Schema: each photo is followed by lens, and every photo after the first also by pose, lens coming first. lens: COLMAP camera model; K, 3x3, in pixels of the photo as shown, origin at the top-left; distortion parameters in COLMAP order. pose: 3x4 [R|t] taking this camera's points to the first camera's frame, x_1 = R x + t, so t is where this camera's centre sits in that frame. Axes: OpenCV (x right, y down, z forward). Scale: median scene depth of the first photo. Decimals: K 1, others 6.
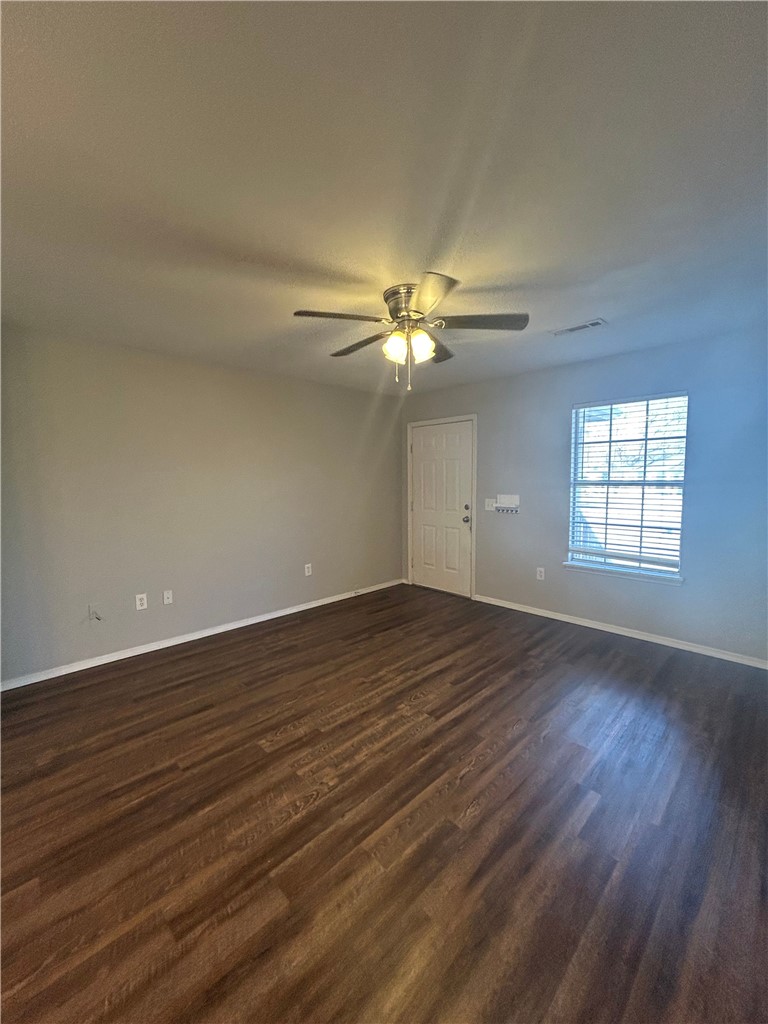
lens RADIAL K [[411.9, 0, 386.3], [0, 411.9, 513.9], [0, 0, 1]] dist [0.000561, -0.000061]
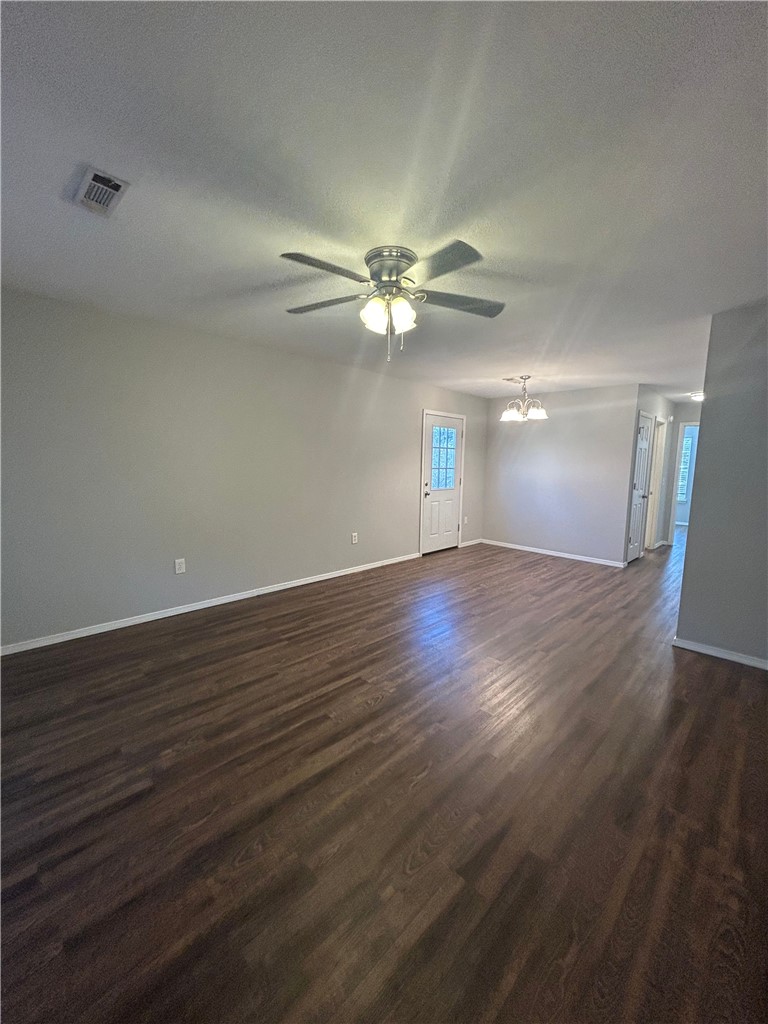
lens RADIAL K [[411.9, 0, 386.3], [0, 411.9, 513.9], [0, 0, 1]] dist [0.000561, -0.000061]
pose [[-0.999793, -0.014319, -0.014429, 0.067854], [-0.017080, 0.976602, 0.214377, -0.145633], [0.011022, 0.214579, -0.976644, 1.783684]]
